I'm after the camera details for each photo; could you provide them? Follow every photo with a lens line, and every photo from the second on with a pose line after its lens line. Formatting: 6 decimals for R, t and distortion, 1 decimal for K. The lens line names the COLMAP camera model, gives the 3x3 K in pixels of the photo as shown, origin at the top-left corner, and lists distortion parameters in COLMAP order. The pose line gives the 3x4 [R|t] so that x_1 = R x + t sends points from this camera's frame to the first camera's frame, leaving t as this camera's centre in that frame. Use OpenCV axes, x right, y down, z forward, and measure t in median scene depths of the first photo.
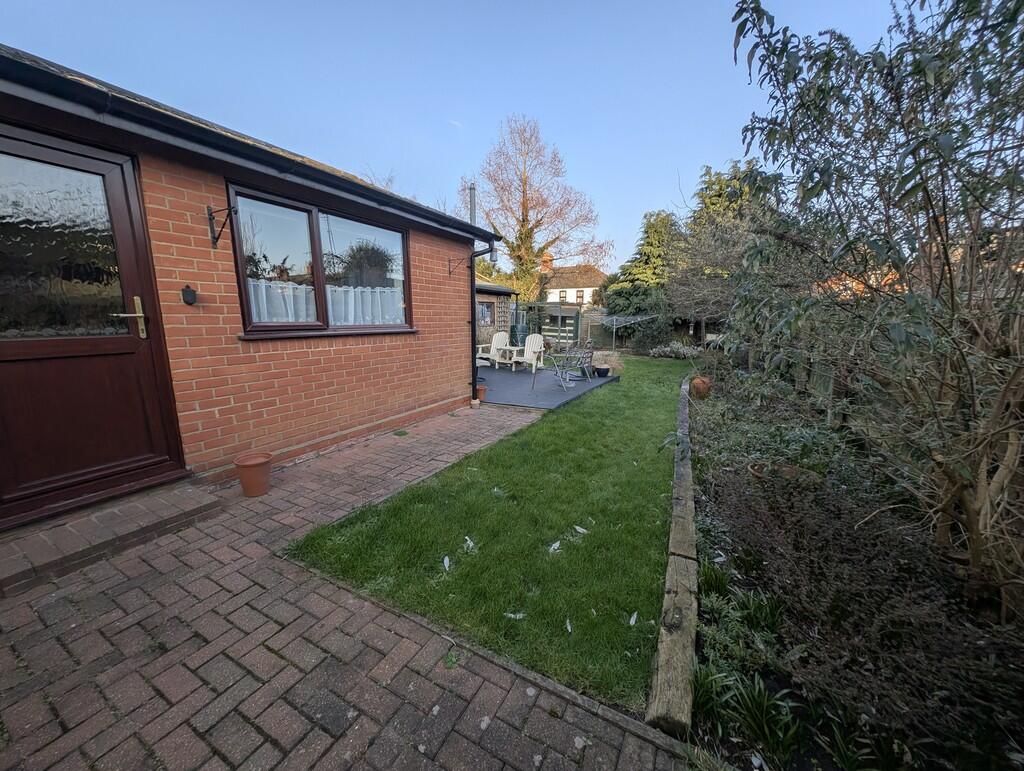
lens RADIAL K [[385.1, 0, 512.0], [0, 385.1, 385.5], [0, 0, 1]] dist [0.000642, 0.000001]
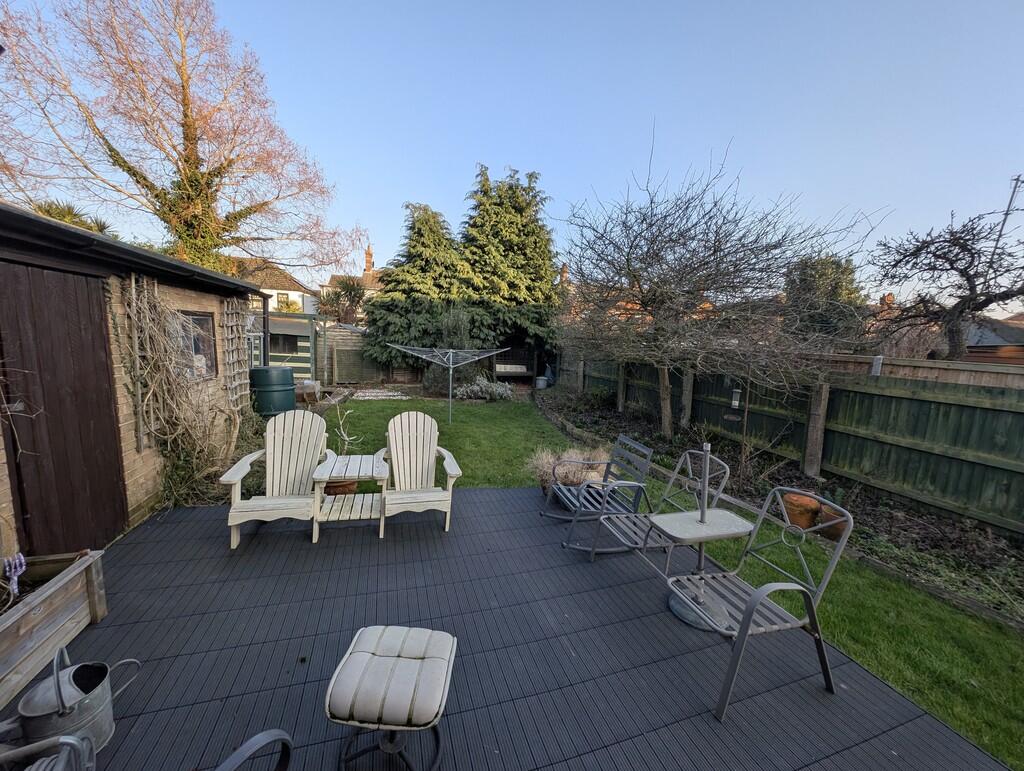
lens RADIAL K [[385.1, 0, 512.0], [0, 385.1, 385.5], [0, 0, 1]] dist [0.000642, 0.000001]
pose [[0.692596, -0.059272, 0.718887, -0.072262], [0.078905, 0.996863, 0.006171, -0.081578], [-0.716997, 0.052449, 0.695100, 0.350672]]
